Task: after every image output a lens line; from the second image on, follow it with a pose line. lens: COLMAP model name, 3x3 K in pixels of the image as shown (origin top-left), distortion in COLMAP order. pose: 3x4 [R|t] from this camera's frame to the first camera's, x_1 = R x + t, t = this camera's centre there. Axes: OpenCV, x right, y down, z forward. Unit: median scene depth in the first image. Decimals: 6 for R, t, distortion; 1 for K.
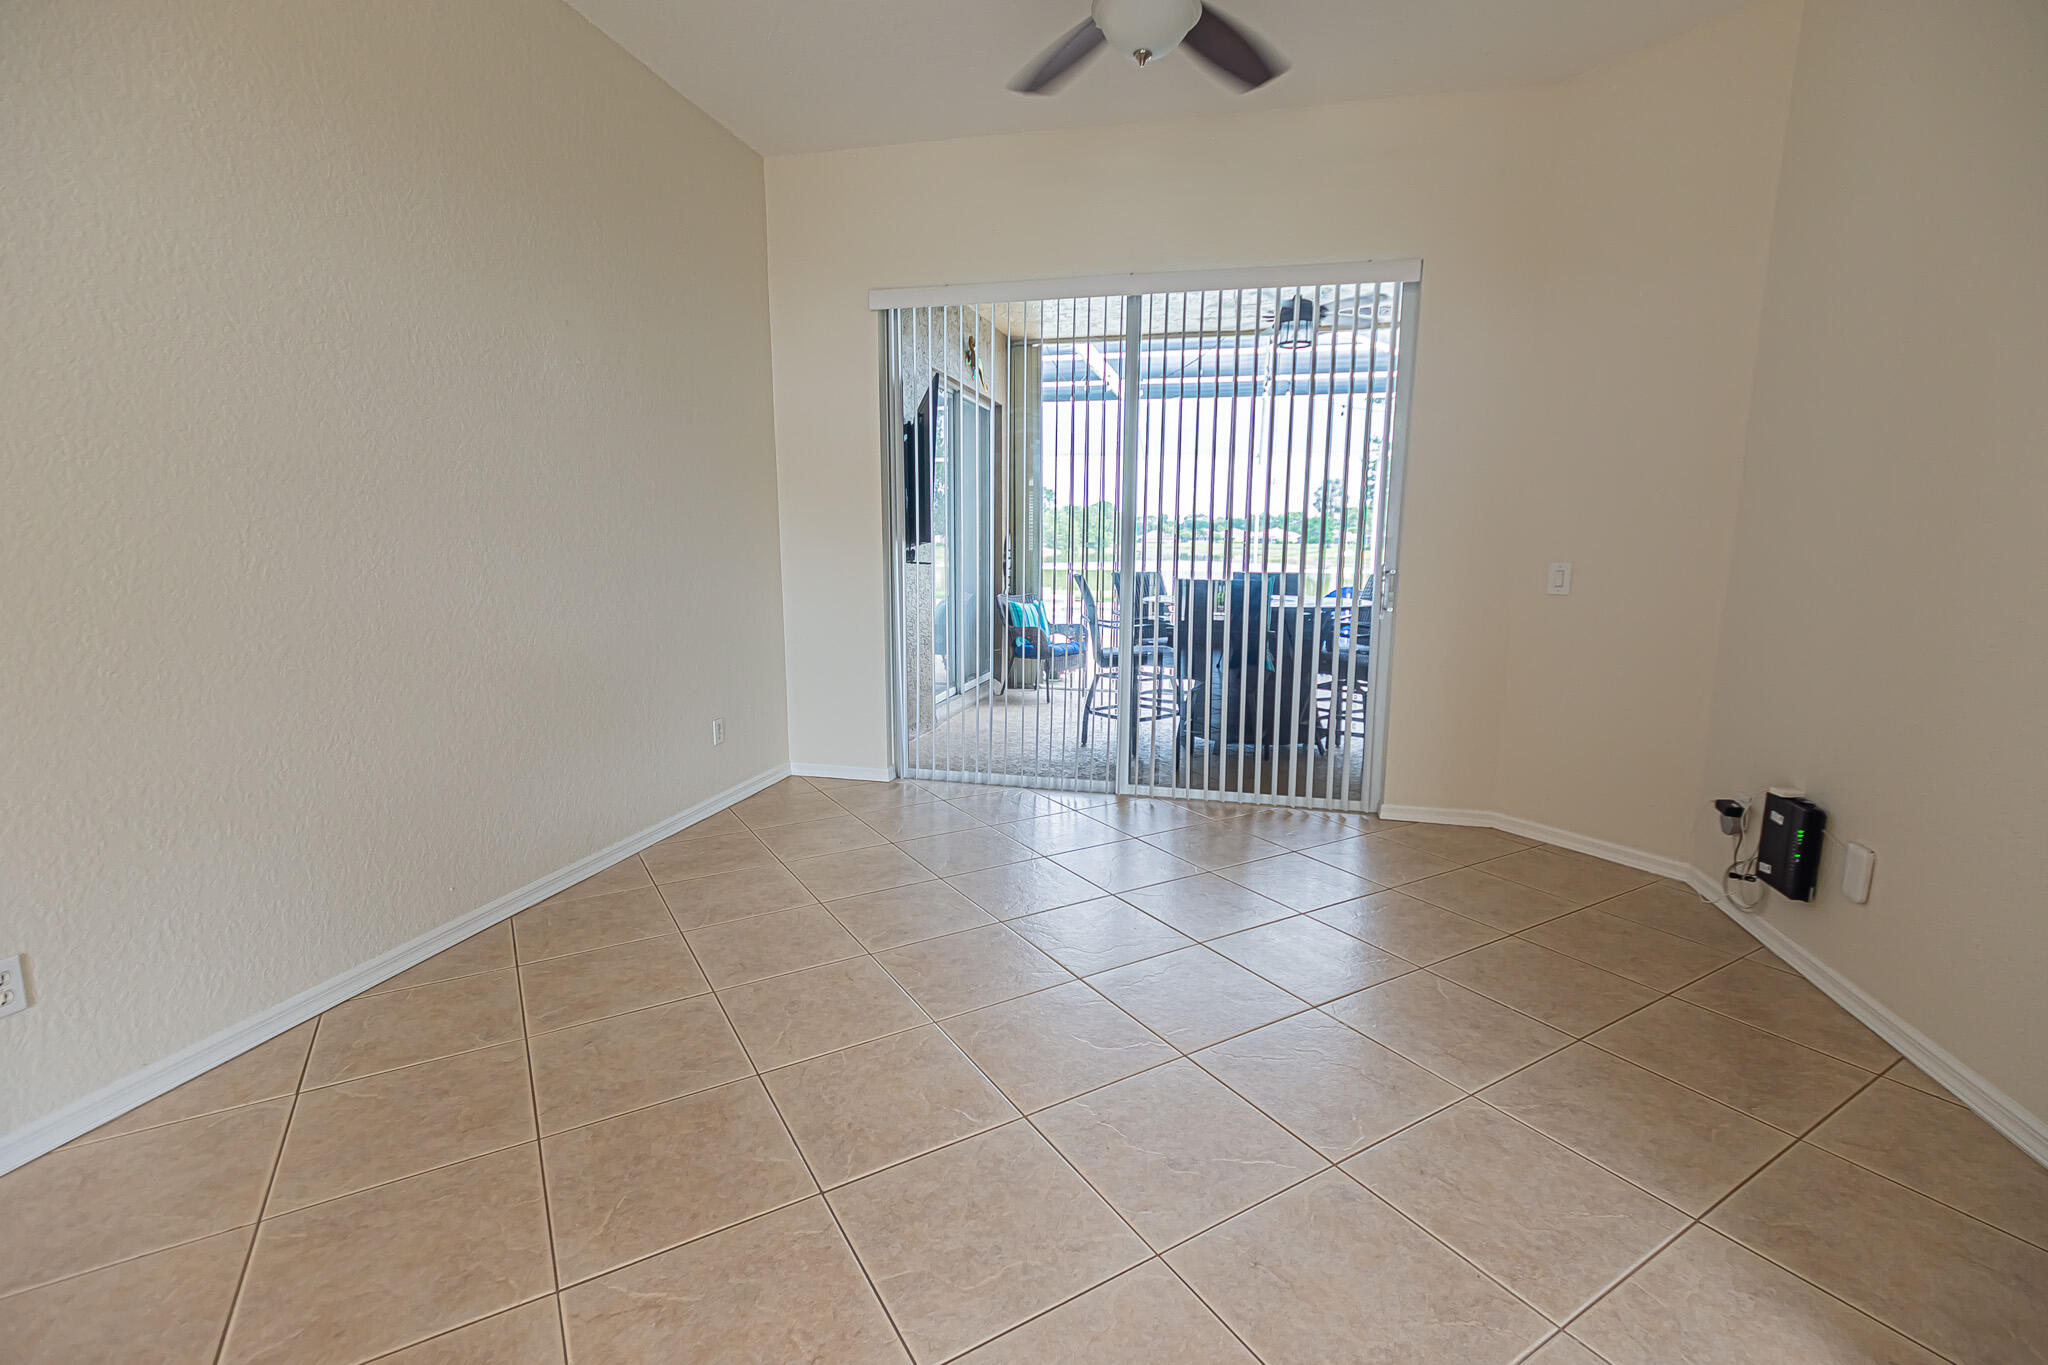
lens RADIAL K [[902.4, 0, 1024.9], [0, 902.4, 690.8], [0, 0, 1]] dist [-0.000880, -0.001984]
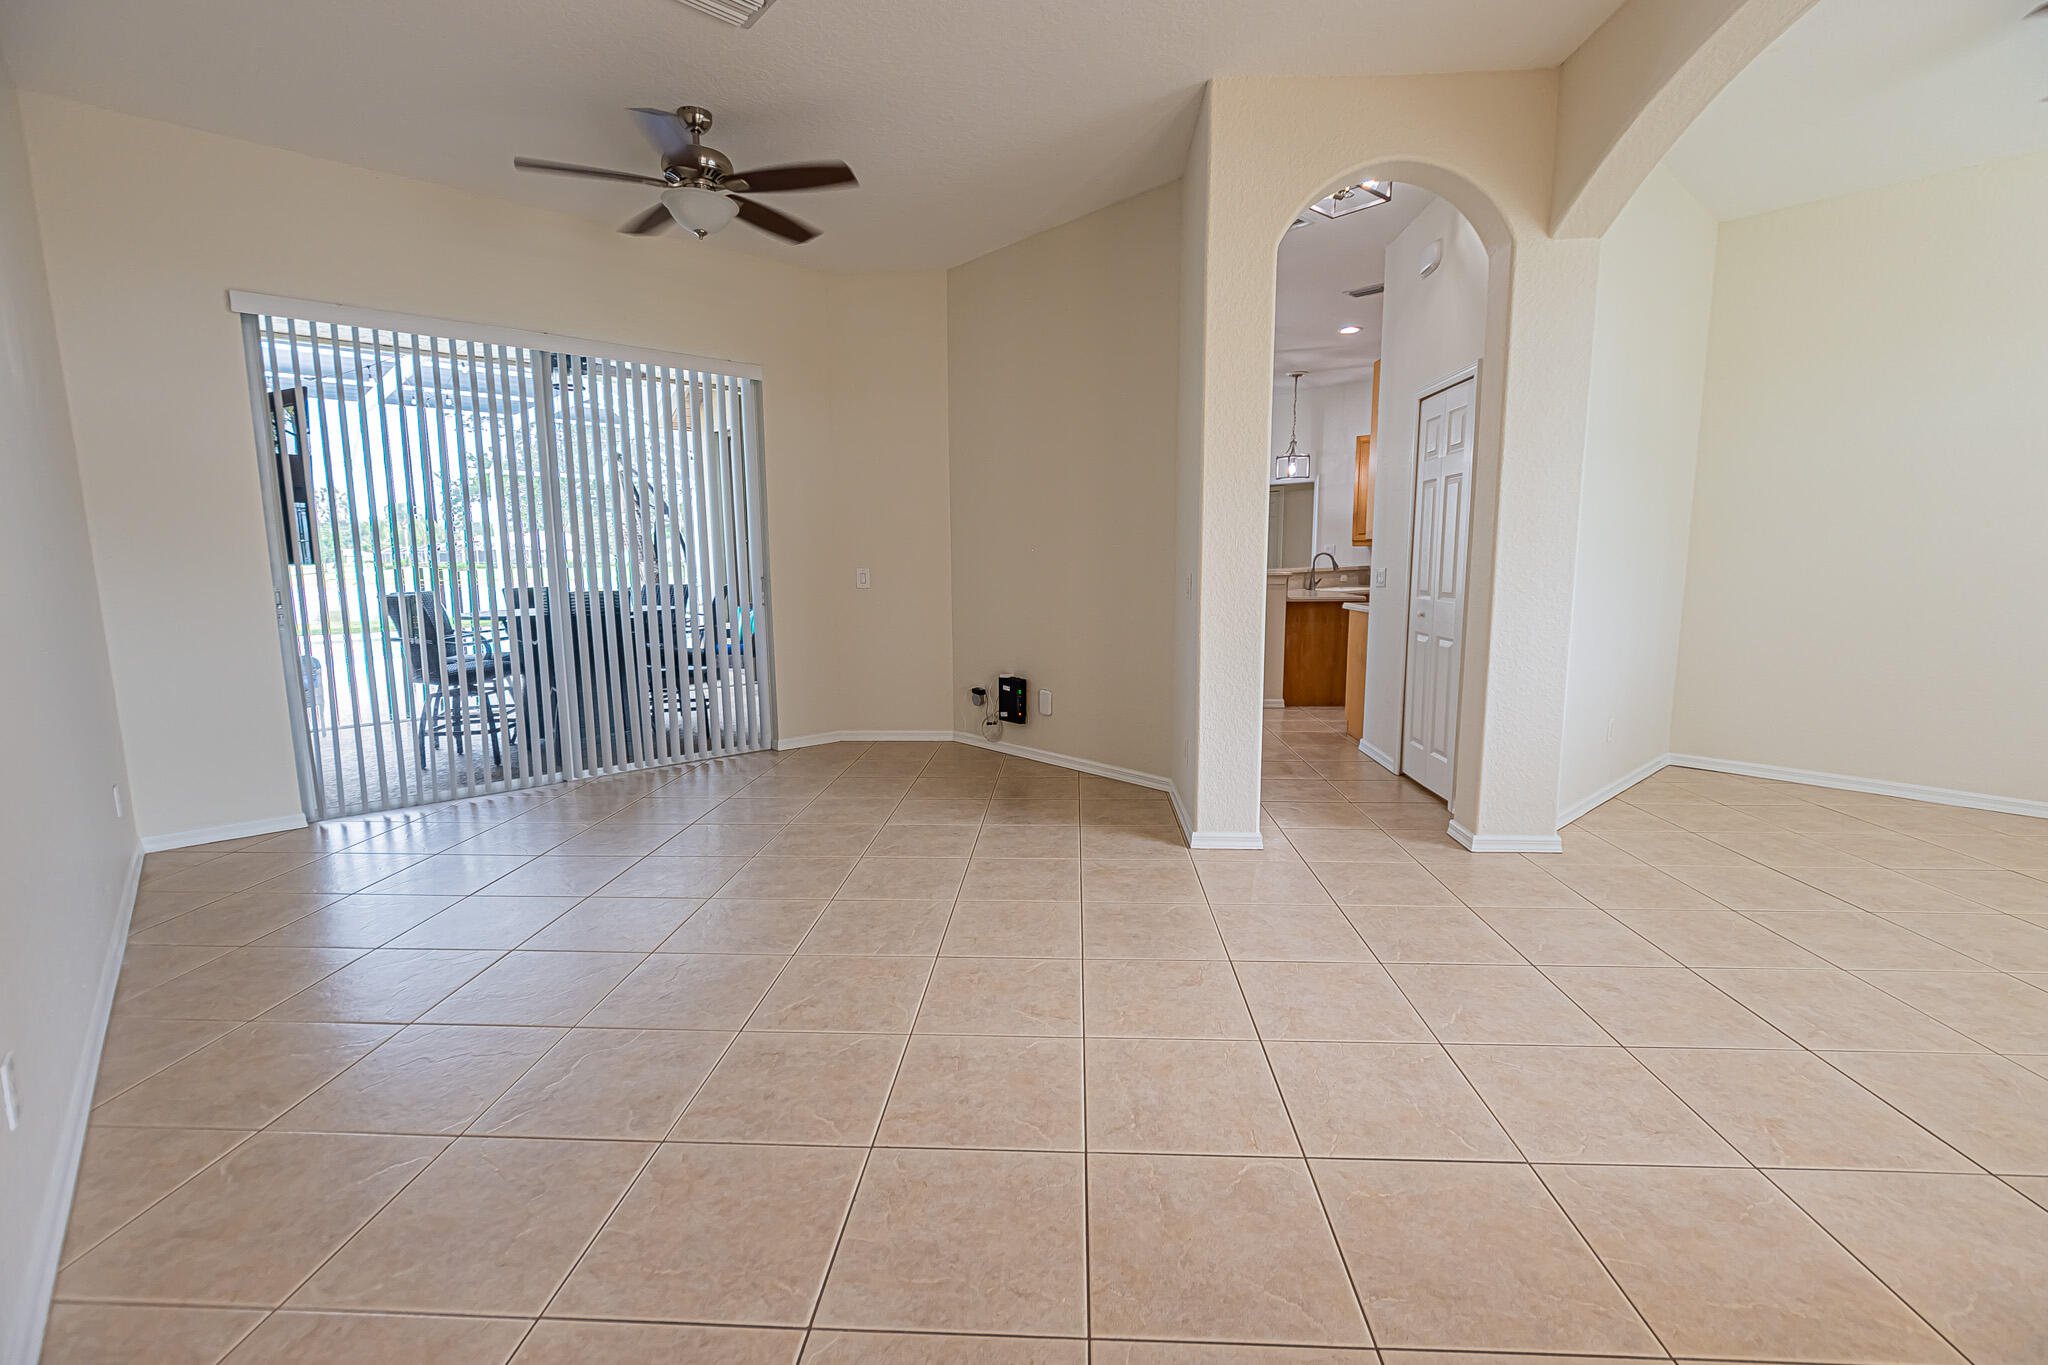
lens RADIAL K [[902.4, 0, 1019.7], [0, 902.4, 681.1], [0, 0, 1]] dist [-0.000880, -0.001984]
pose [[0.563263, -0.122902, 0.817086, -0.806511], [0.146771, 0.988032, 0.047438, 0.031993], [-0.813138, 0.093204, 0.574561, -0.200228]]
